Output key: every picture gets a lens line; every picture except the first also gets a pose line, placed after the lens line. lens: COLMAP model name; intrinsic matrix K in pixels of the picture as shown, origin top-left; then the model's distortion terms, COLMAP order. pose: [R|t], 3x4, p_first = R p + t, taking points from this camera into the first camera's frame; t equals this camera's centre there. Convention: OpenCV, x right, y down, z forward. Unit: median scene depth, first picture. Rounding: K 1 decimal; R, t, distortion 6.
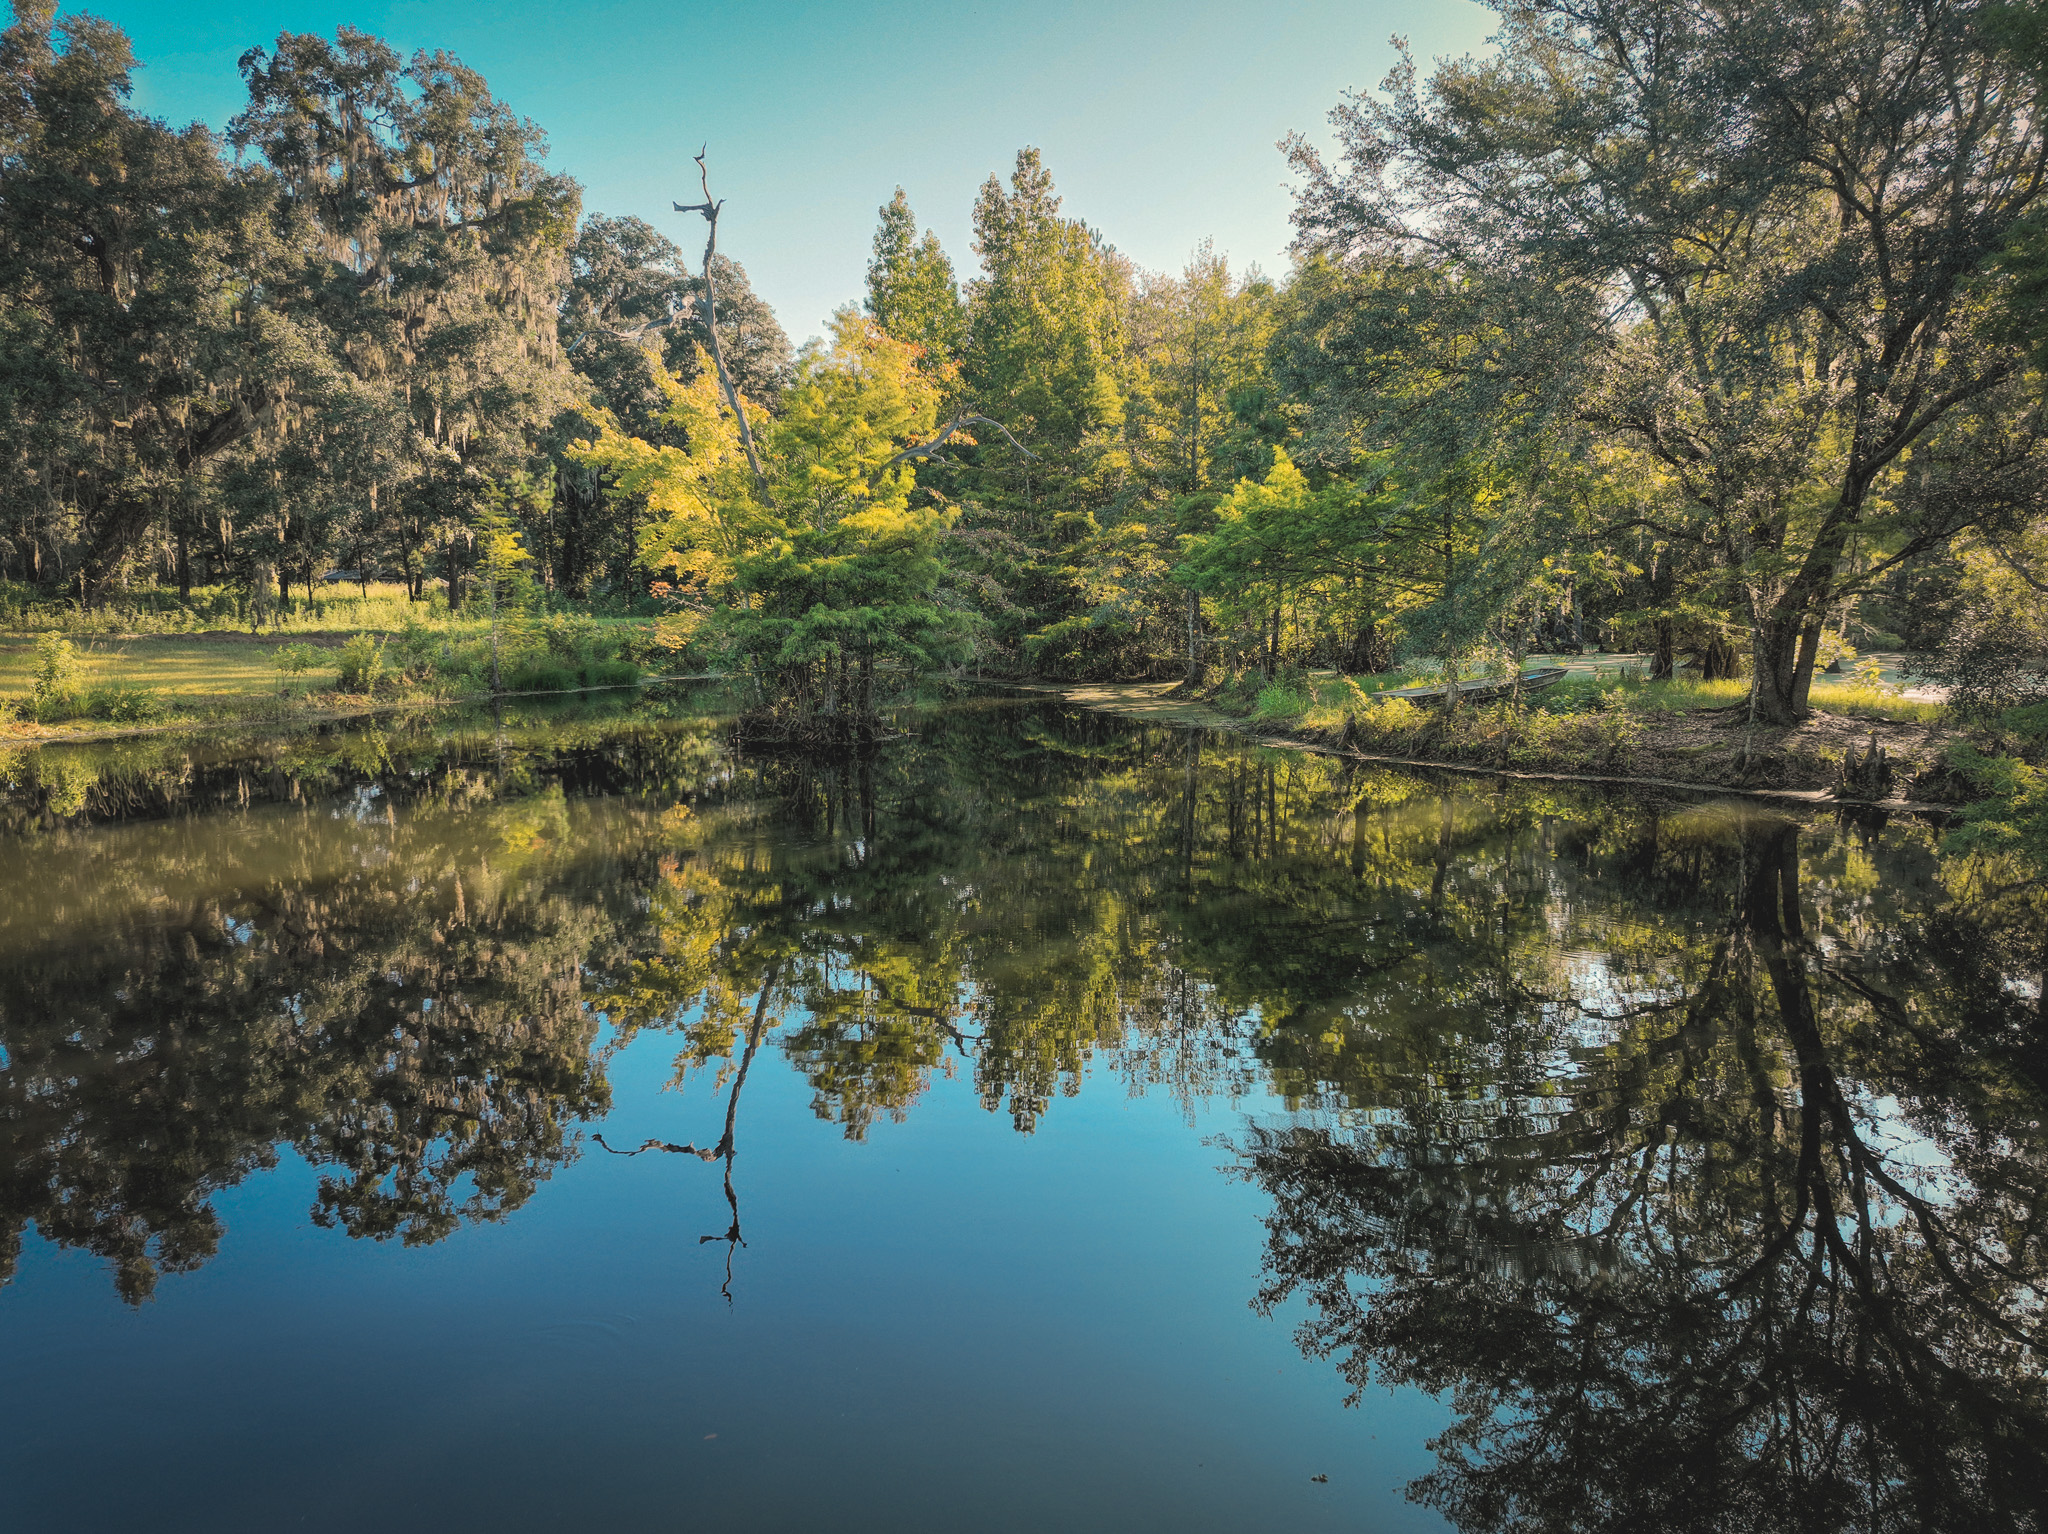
lens RADIAL K [[1423.3, 0, 1024.0], [0, 1423.3, 767.0], [0, 0, 1]] dist [-0.004014, 0.018895]
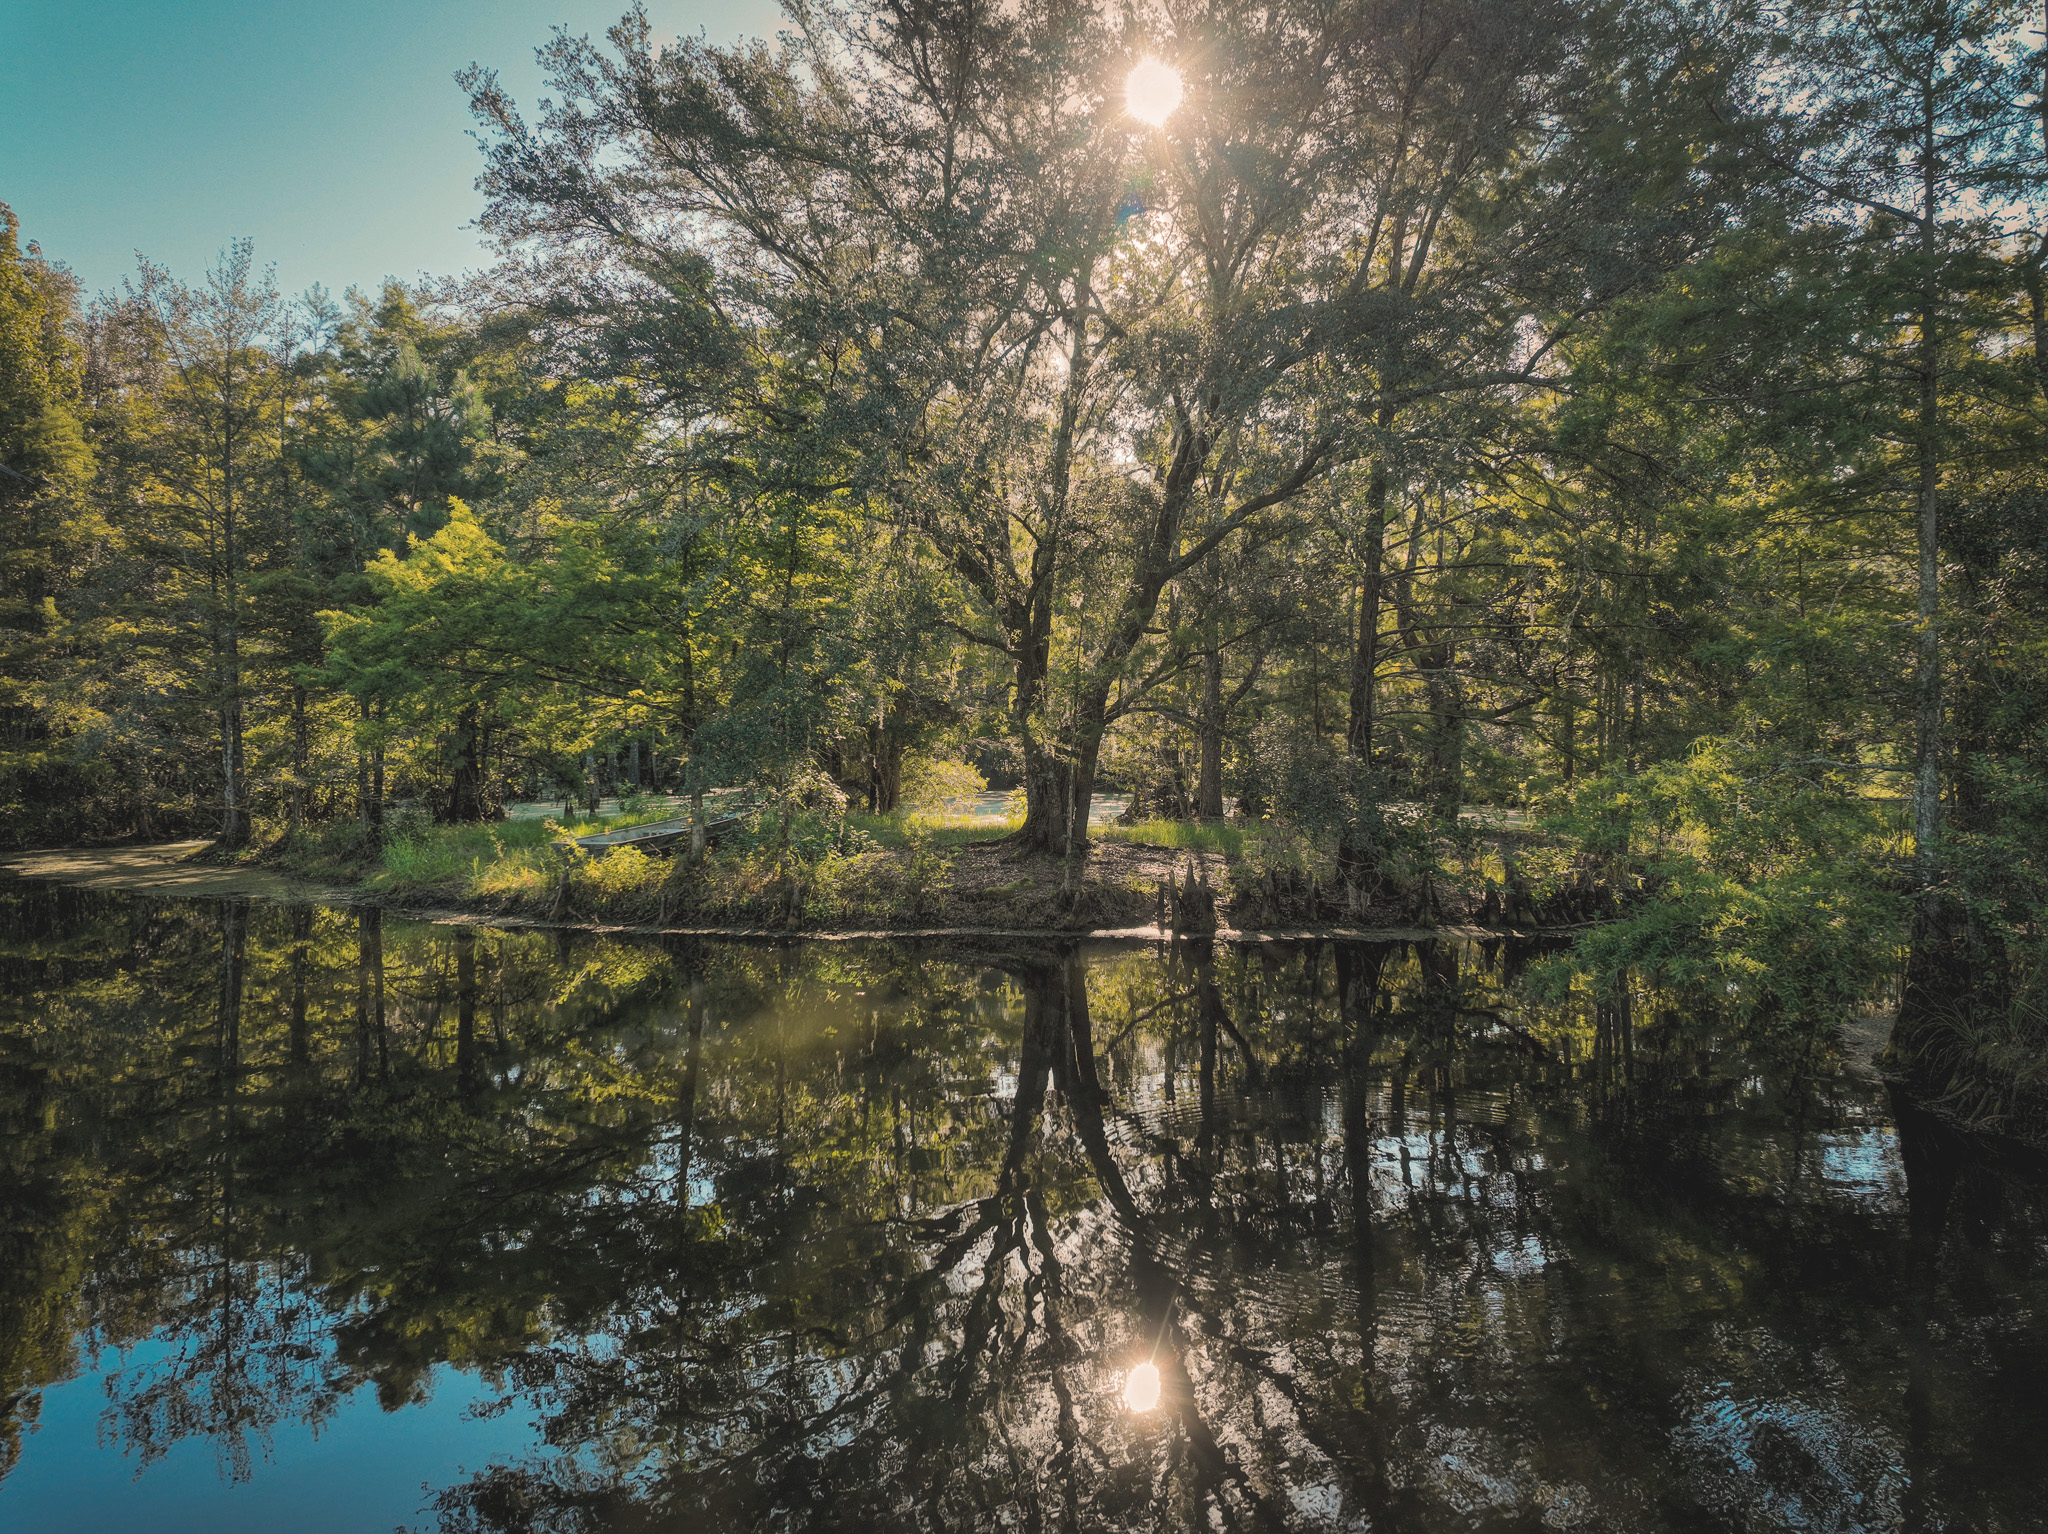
lens RADIAL K [[1423.3, 0, 1024.0], [0, 1423.3, 767.0], [0, 0, 1]] dist [-0.004014, 0.018895]
pose [[0.759102, -0.008025, 0.650922, -0.065589], [0.076191, 0.994147, -0.076597, -0.016048], [-0.646497, 0.107740, 0.755271, 0.284759]]
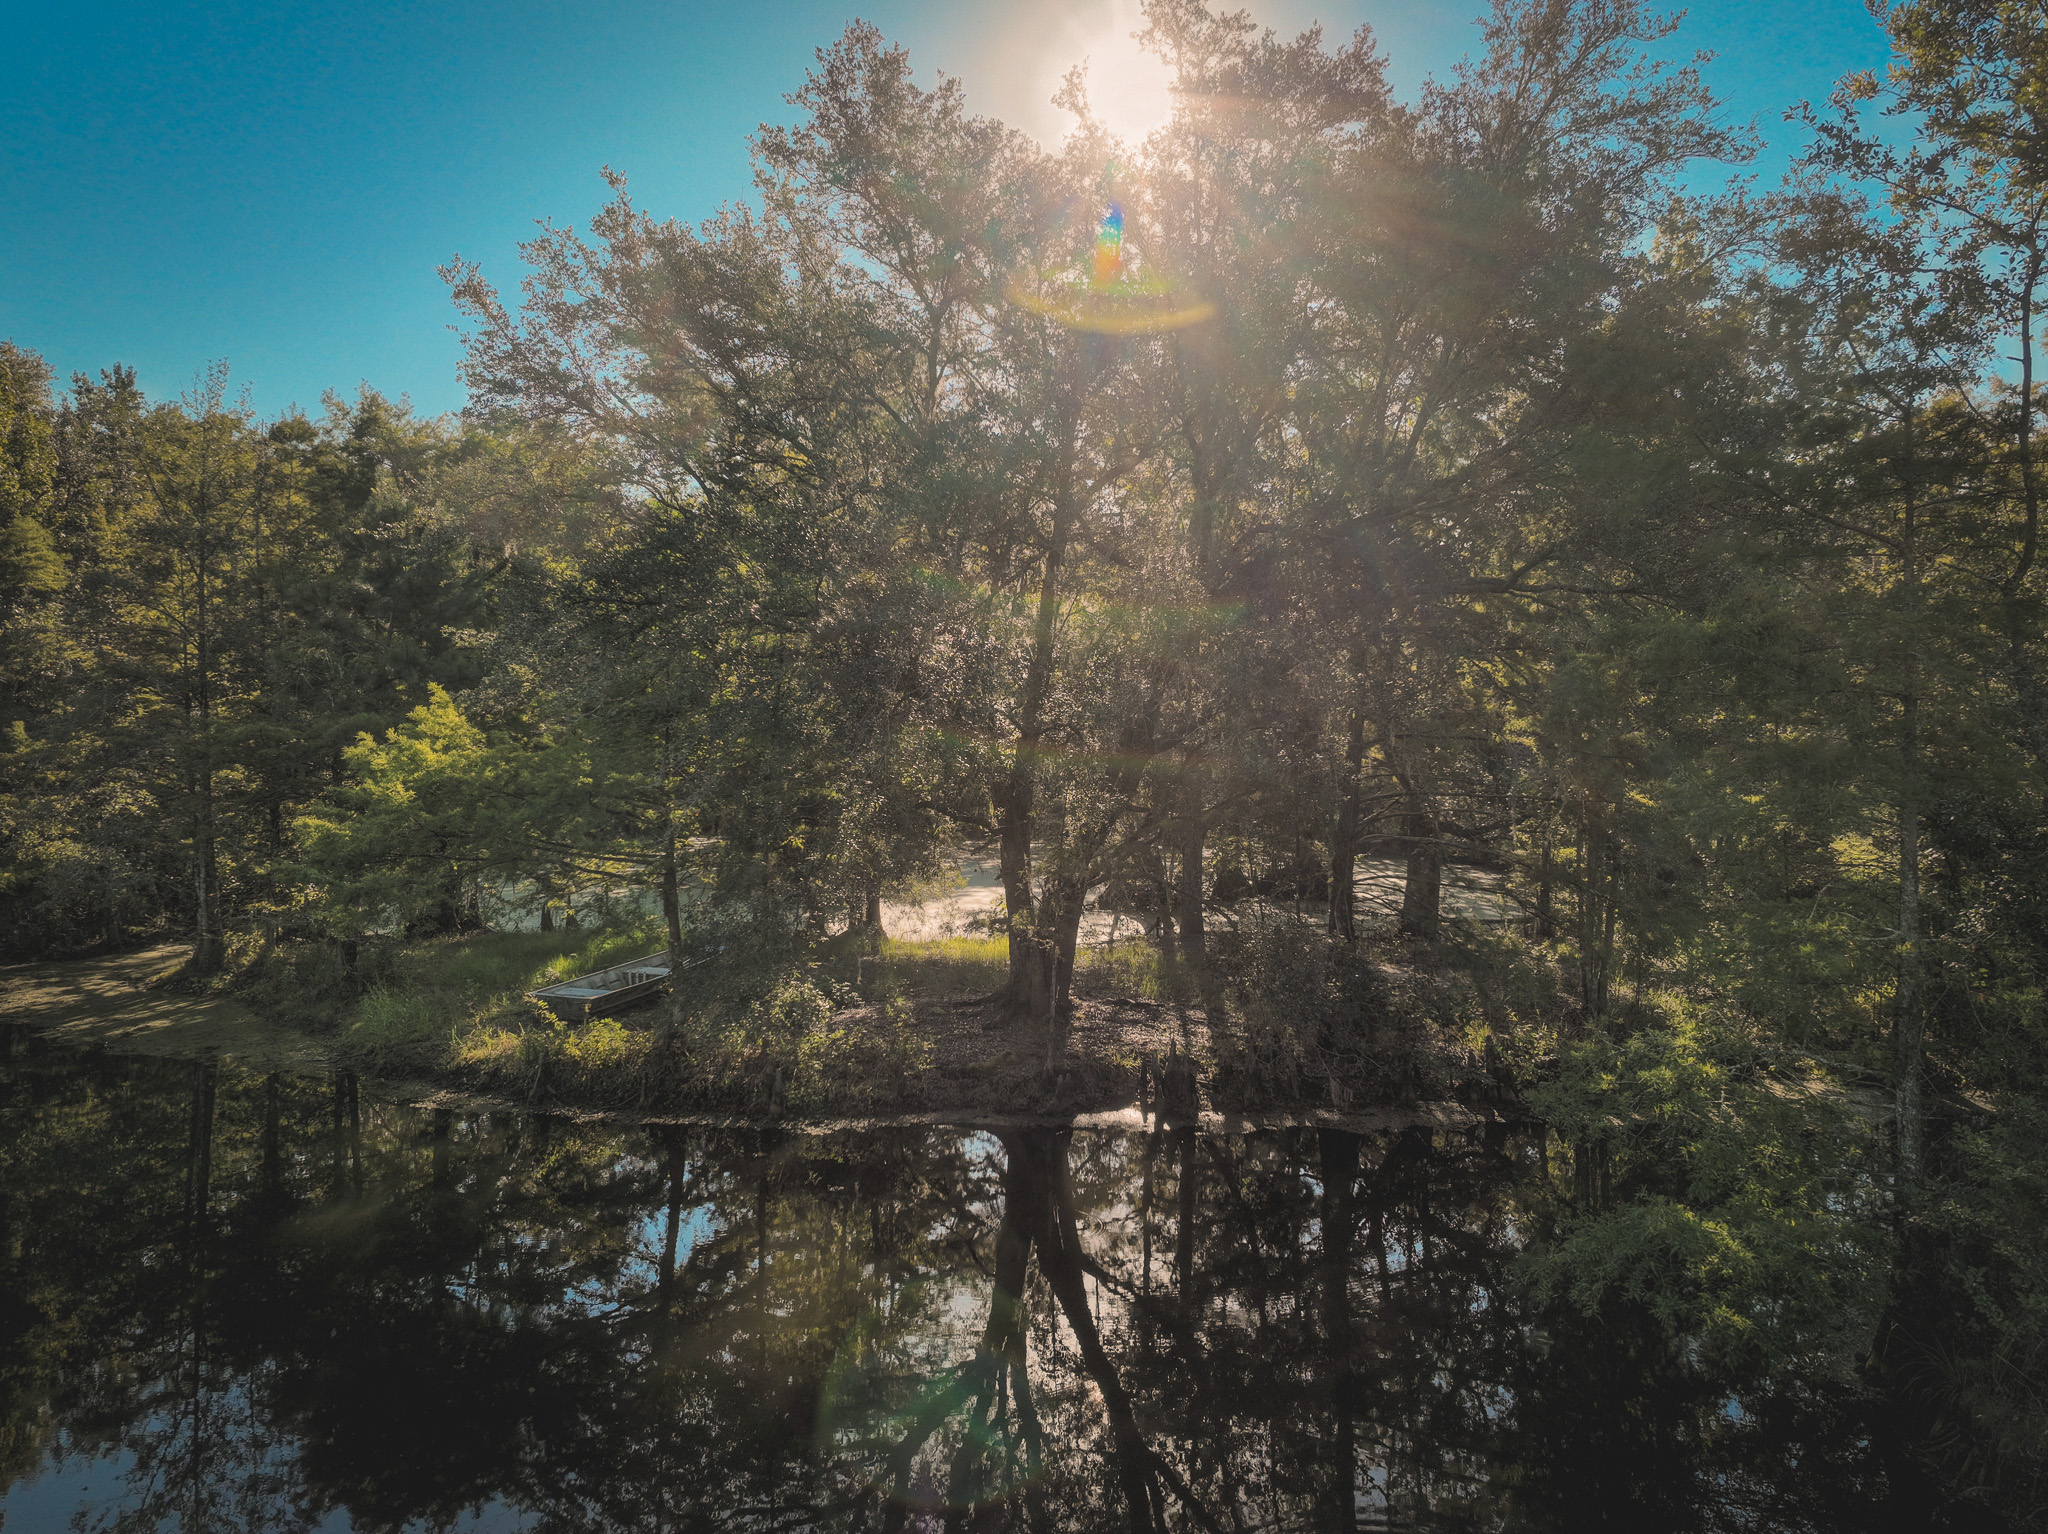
lens RADIAL K [[1423.3, 0, 1024.0], [0, 1423.3, 767.0], [0, 0, 1]] dist [-0.004014, 0.018895]
pose [[0.748446, -0.005408, 0.663174, -0.066735], [0.074300, 0.994355, -0.075745, -0.105289], [-0.659020, 0.105965, 0.744623, 0.278366]]
